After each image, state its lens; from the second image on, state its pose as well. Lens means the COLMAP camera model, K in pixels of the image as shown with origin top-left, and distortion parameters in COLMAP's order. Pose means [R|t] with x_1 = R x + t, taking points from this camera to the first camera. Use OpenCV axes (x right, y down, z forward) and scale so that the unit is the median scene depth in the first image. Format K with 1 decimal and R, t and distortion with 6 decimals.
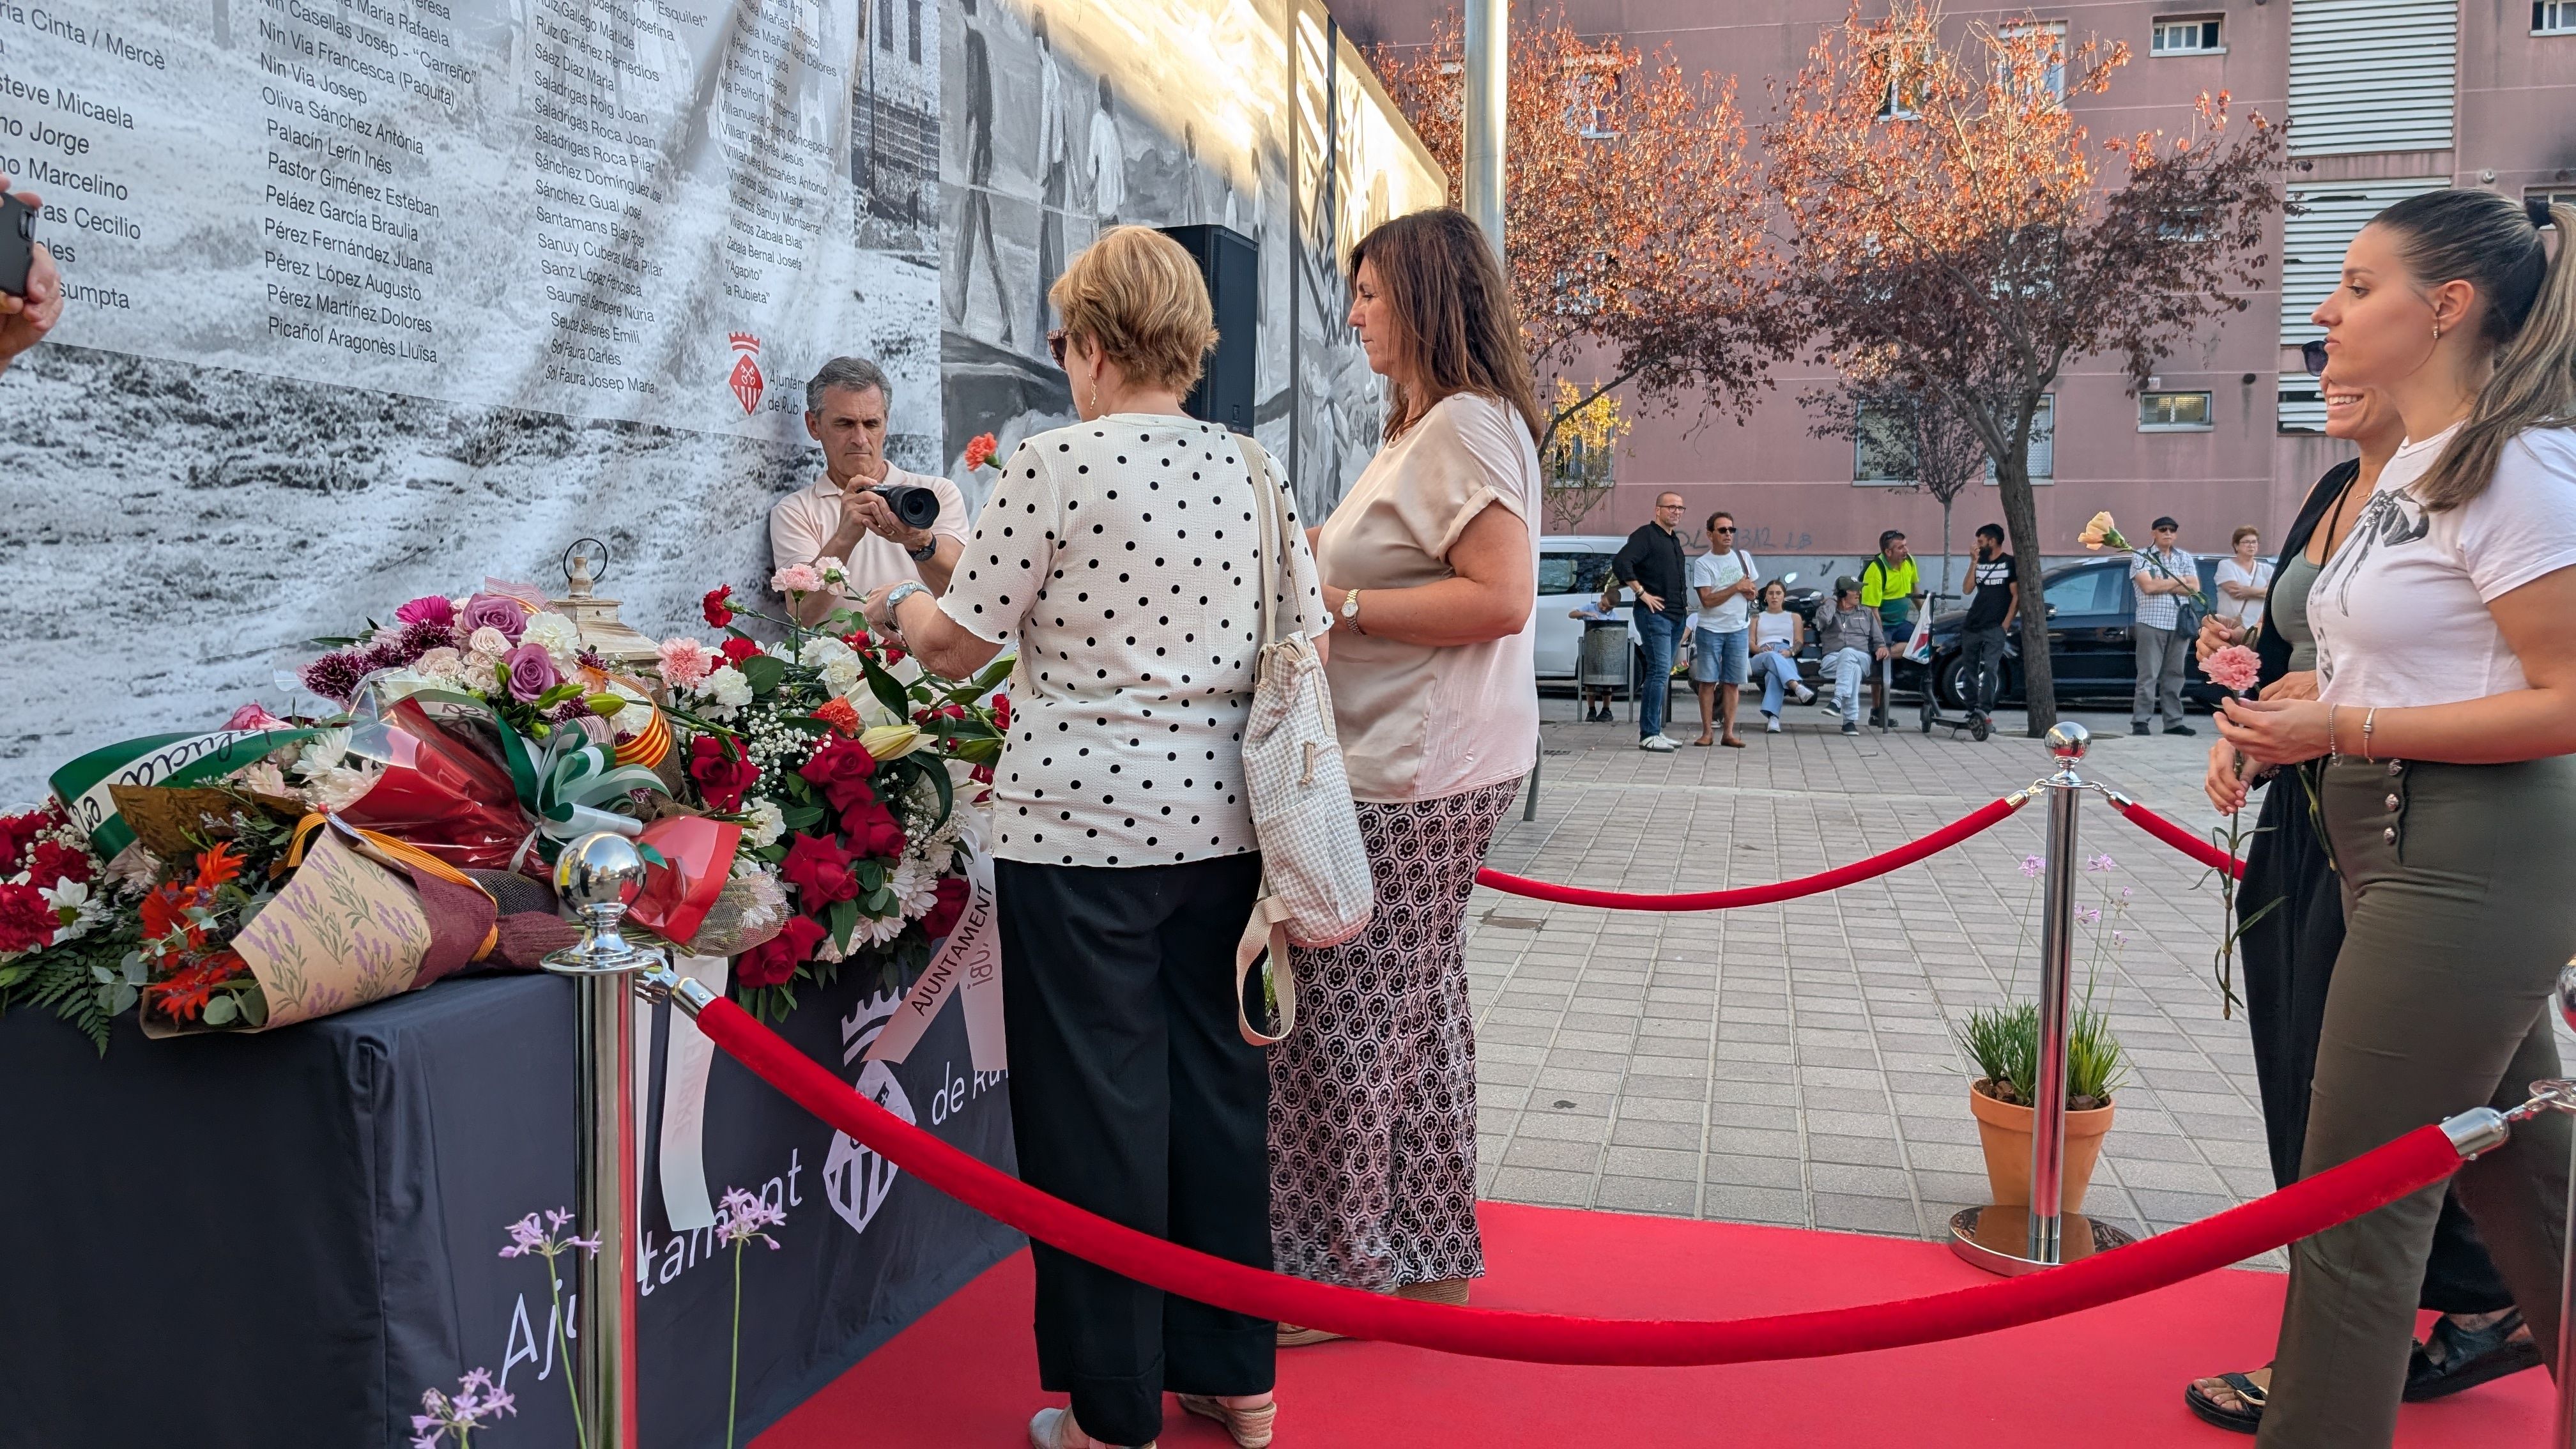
lens RADIAL K [[1845.0, 0, 1345.5], [0, 1845.0, 707.5], [0, 0, 1]] dist [0.003019, 0.006486]
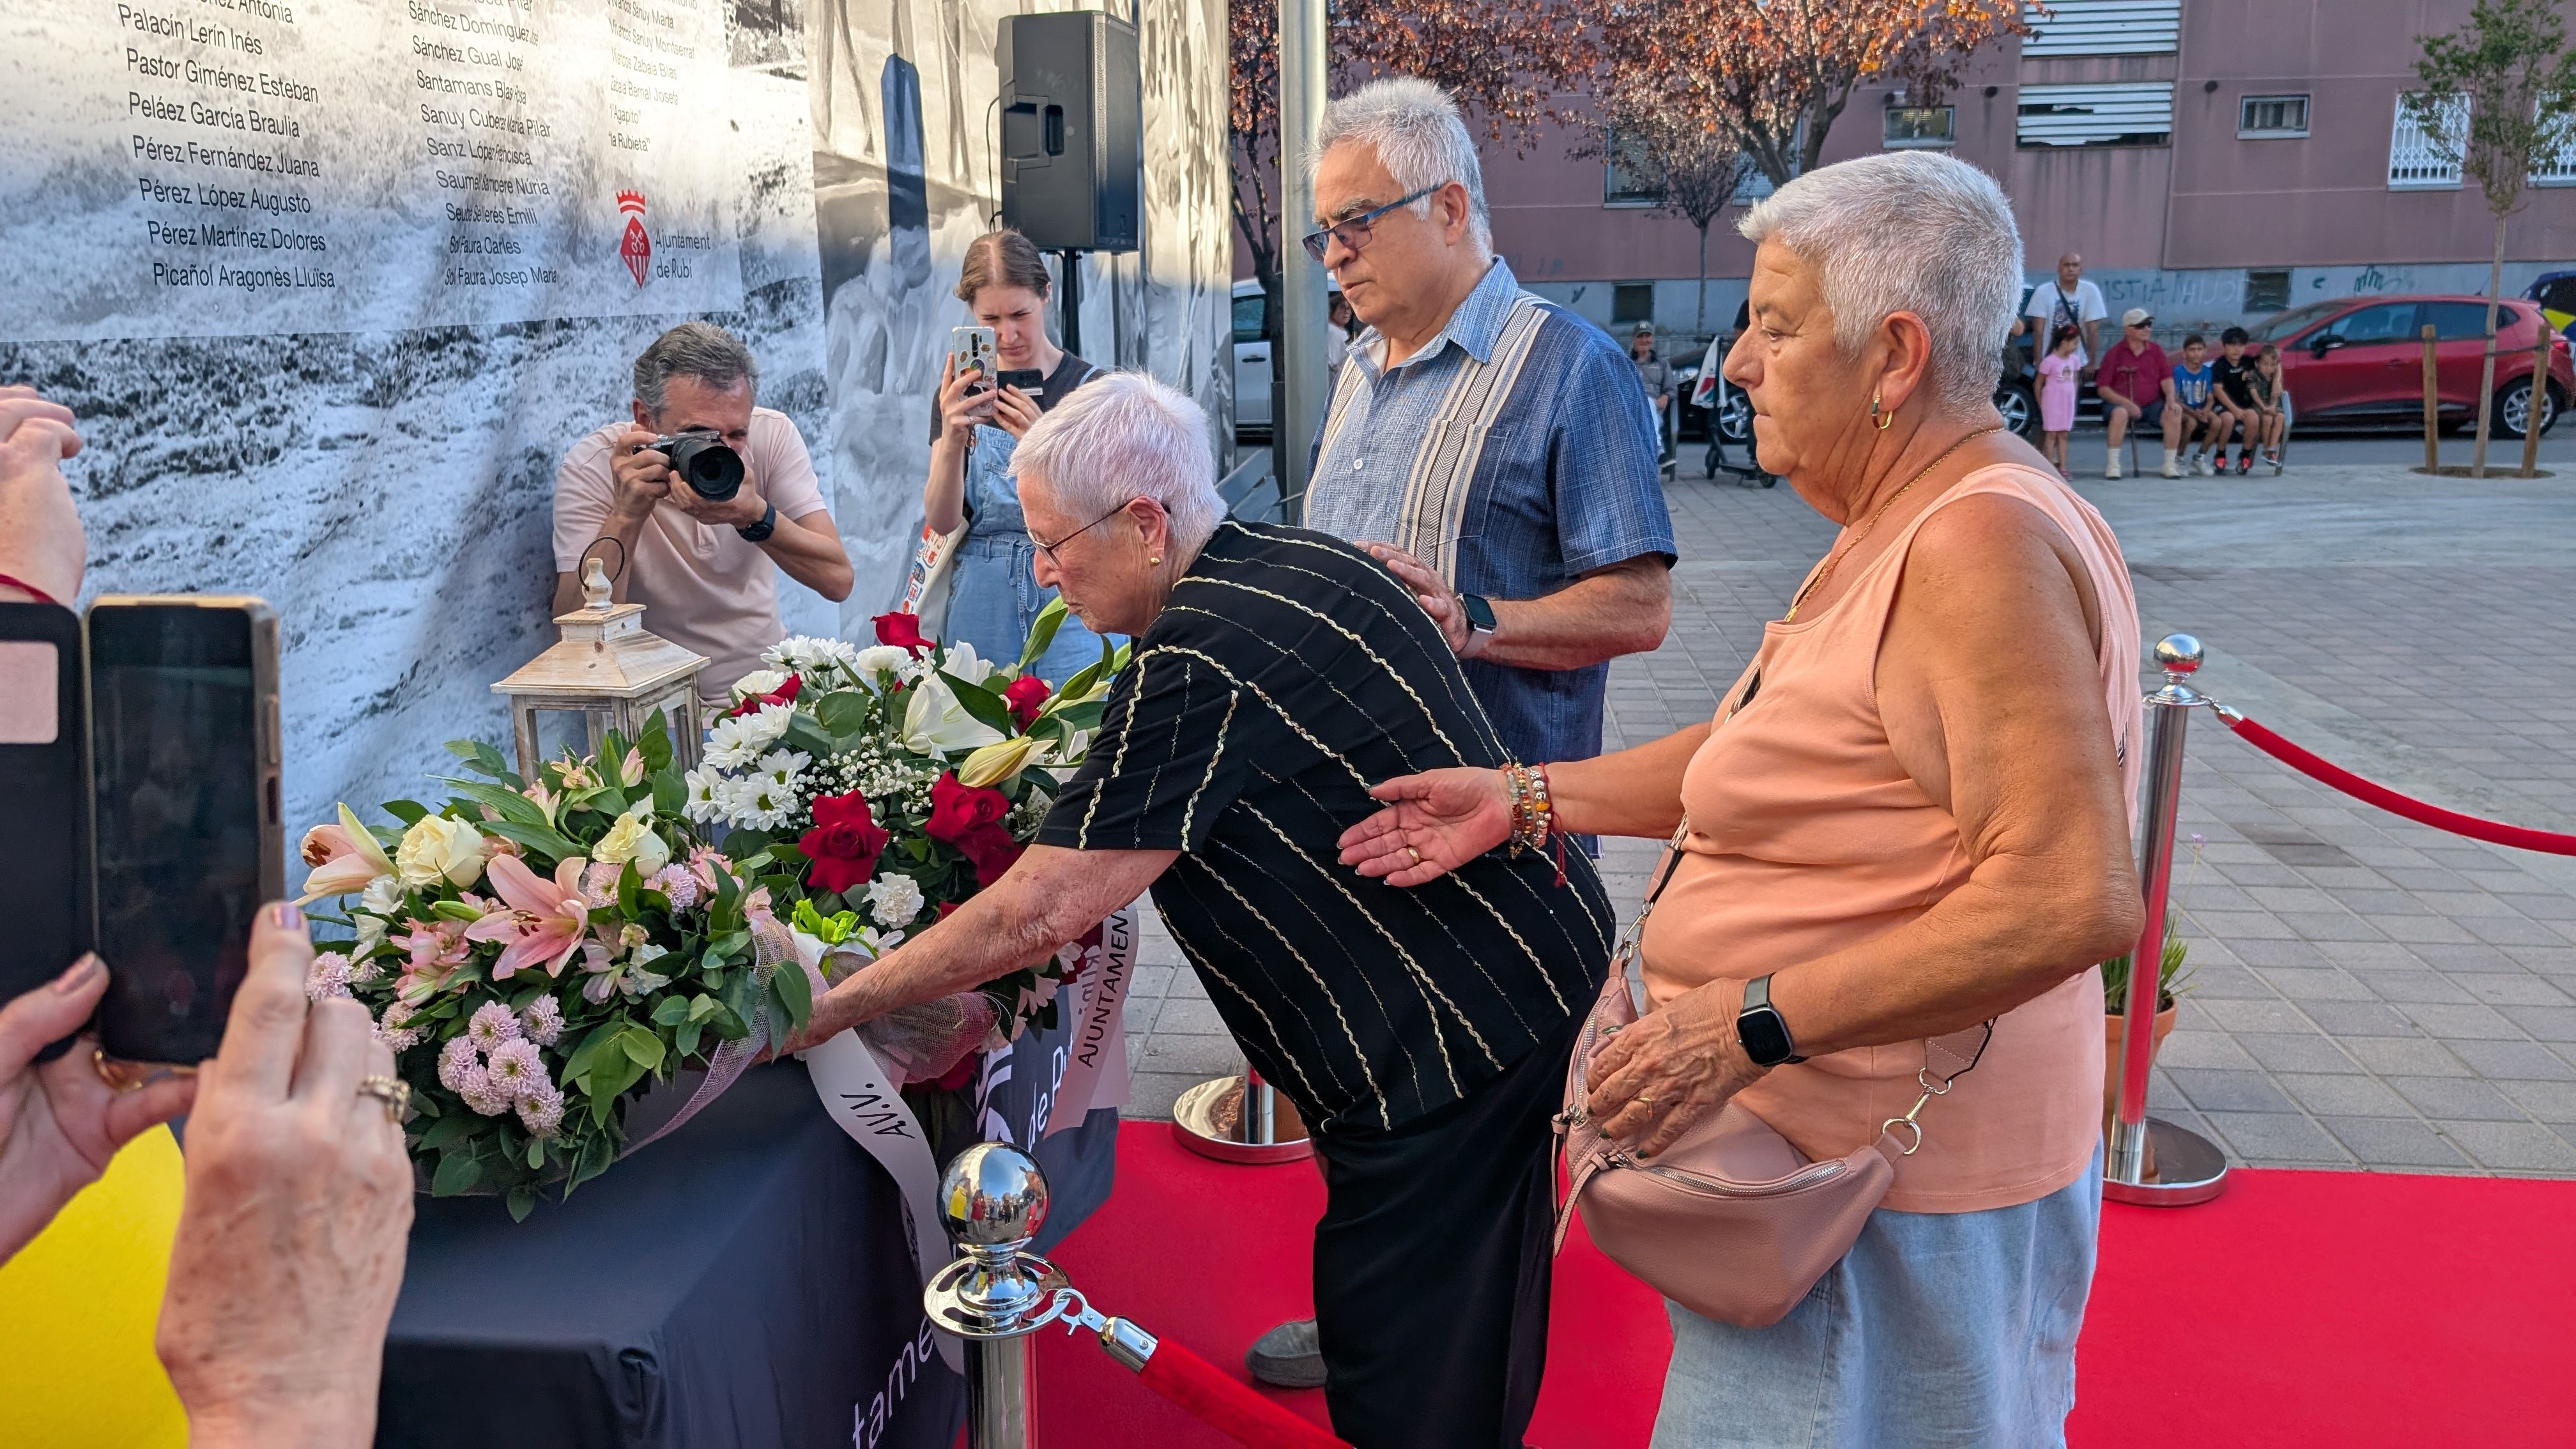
lens RADIAL K [[1847.6, 0, 1288.0], [0, 1847.6, 724.5], [0, 0, 1]] dist [0.005395, 0.002568]
pose [[0.992701, -0.048130, 0.110580, -0.181844], [0.030257, 0.986982, 0.157962, -0.117644], [-0.116743, -0.153463, 0.981234, 0.124196]]
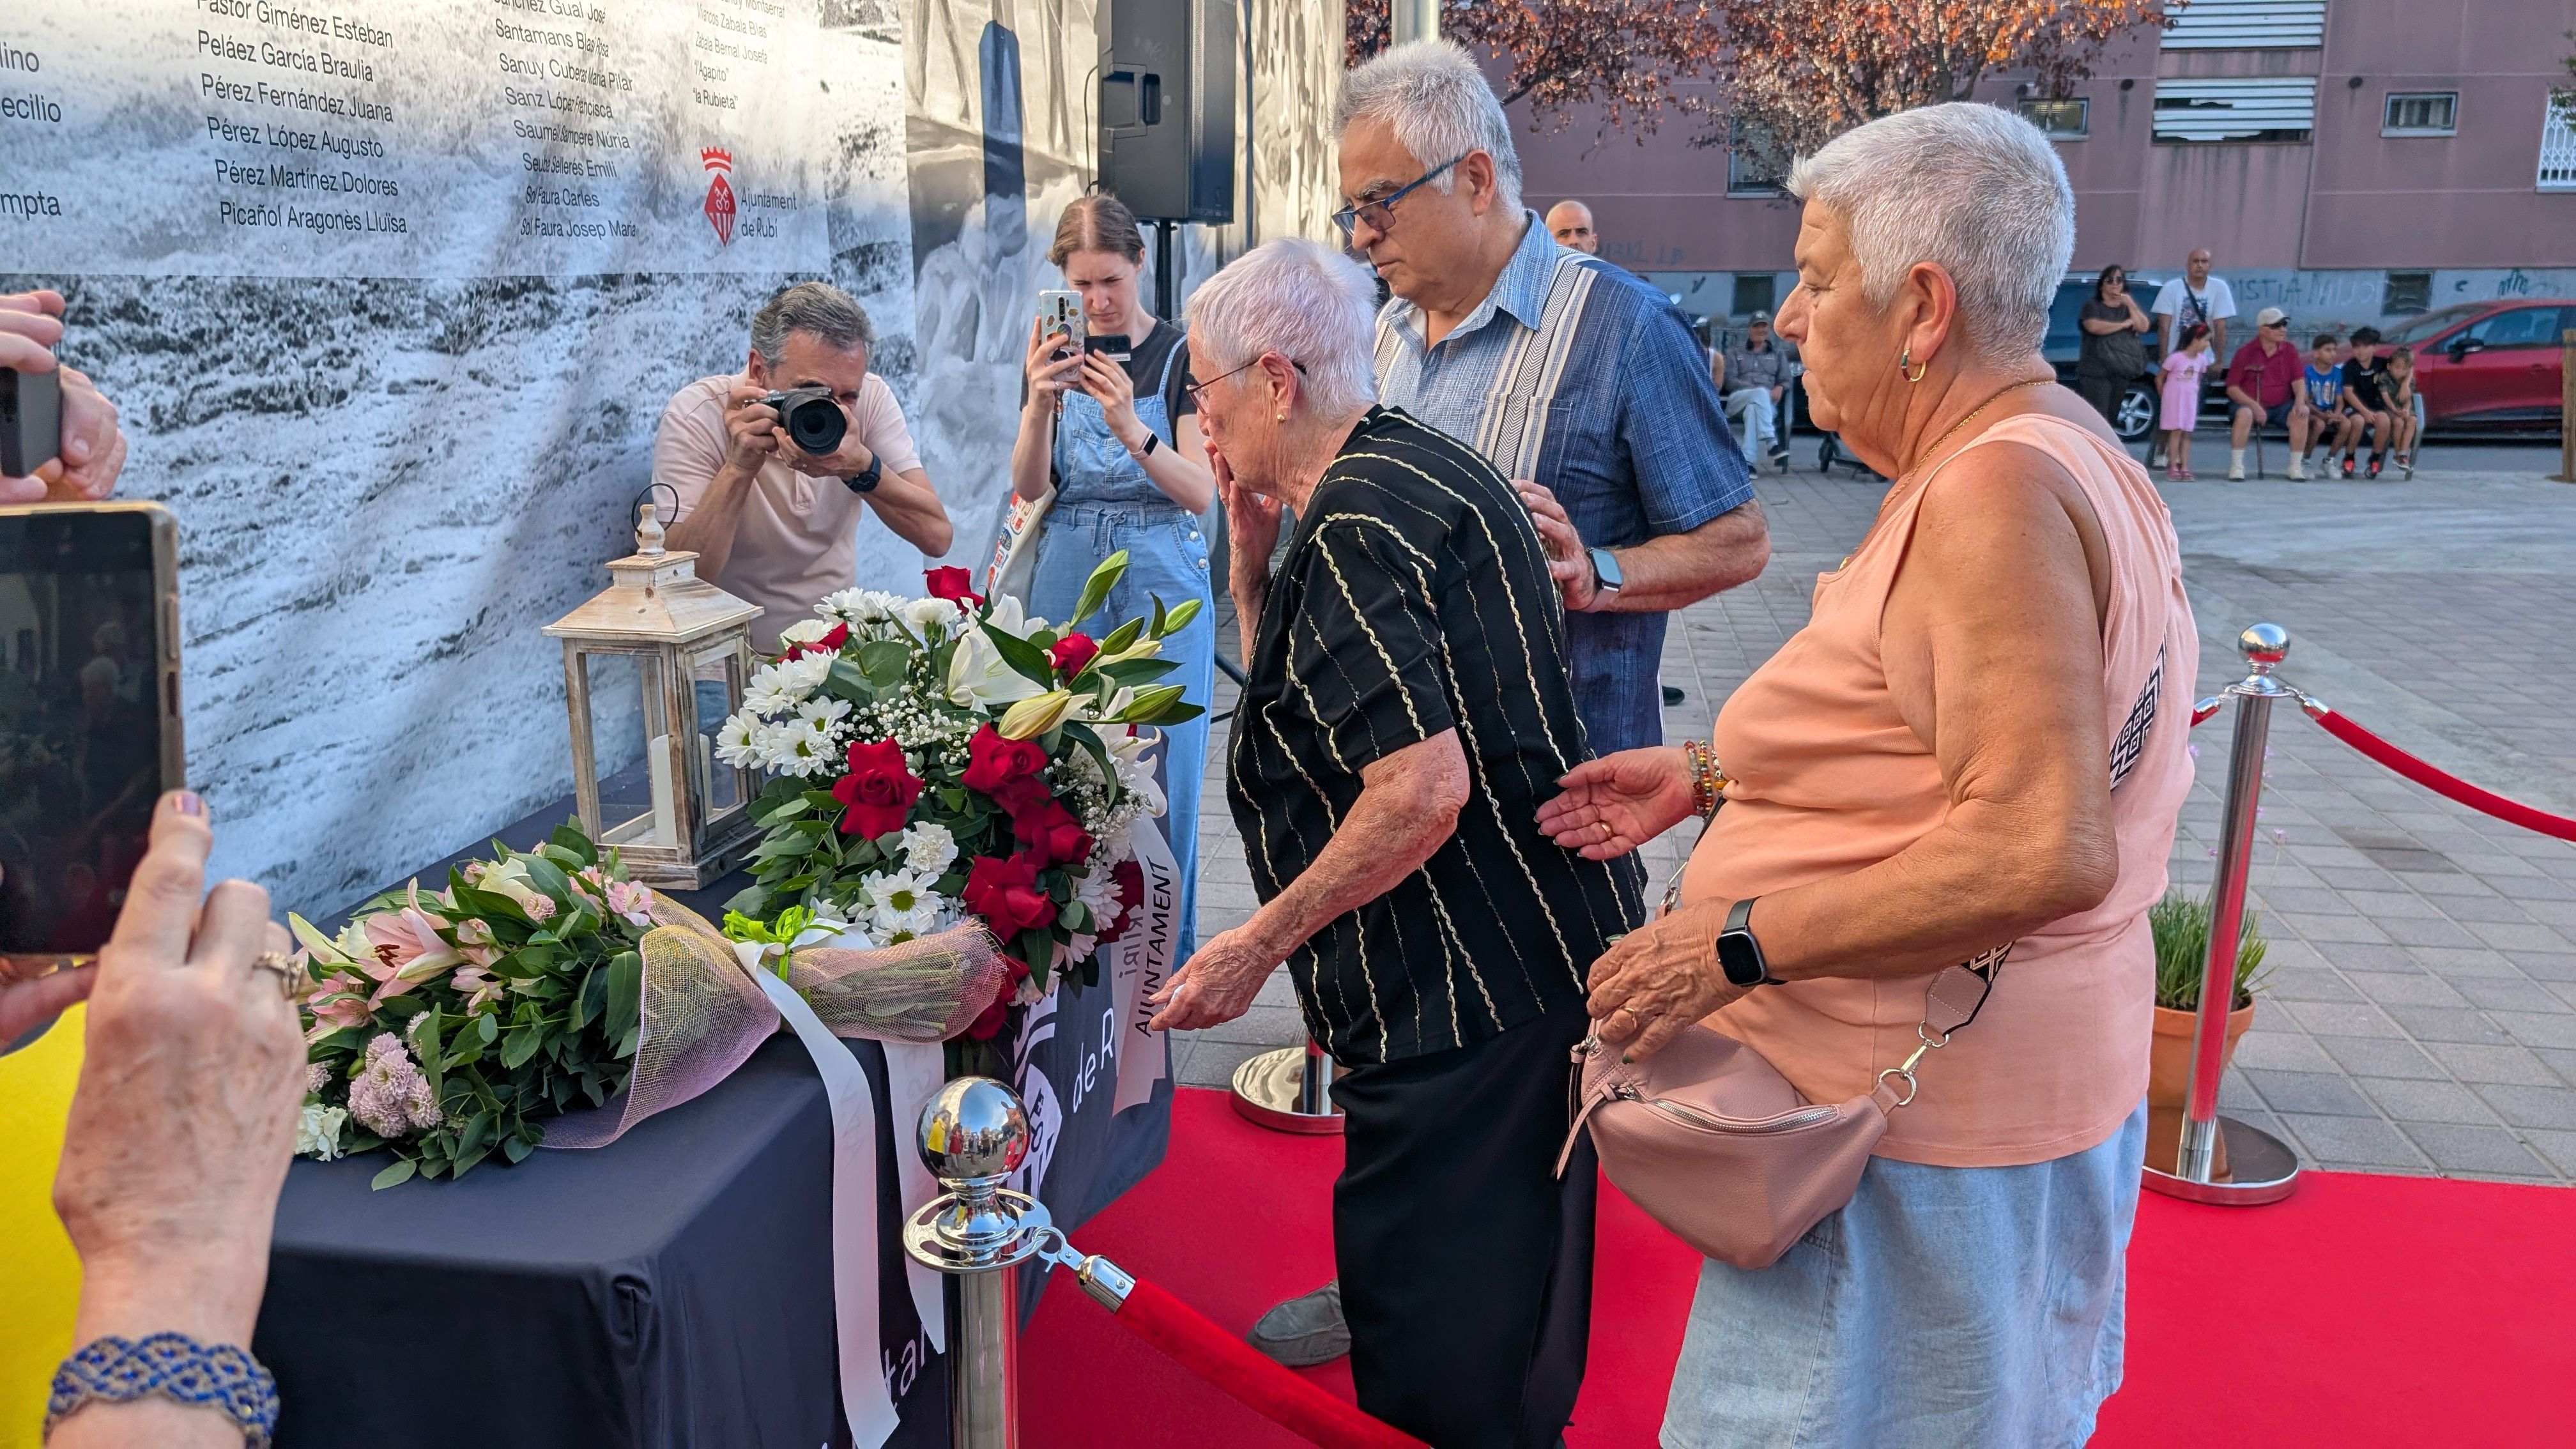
lens RADIAL K [[1851.2, 0, 1340.3], [0, 1851.2, 733.4], [0, 0, 1]] dist [0.006764, 0.000348]
pose [[0.996550, -0.024588, 0.079272, -0.156386], [0.010943, 0.985697, 0.168171, -0.106159], [-0.082273, -0.166724, 0.982565, 0.124122]]
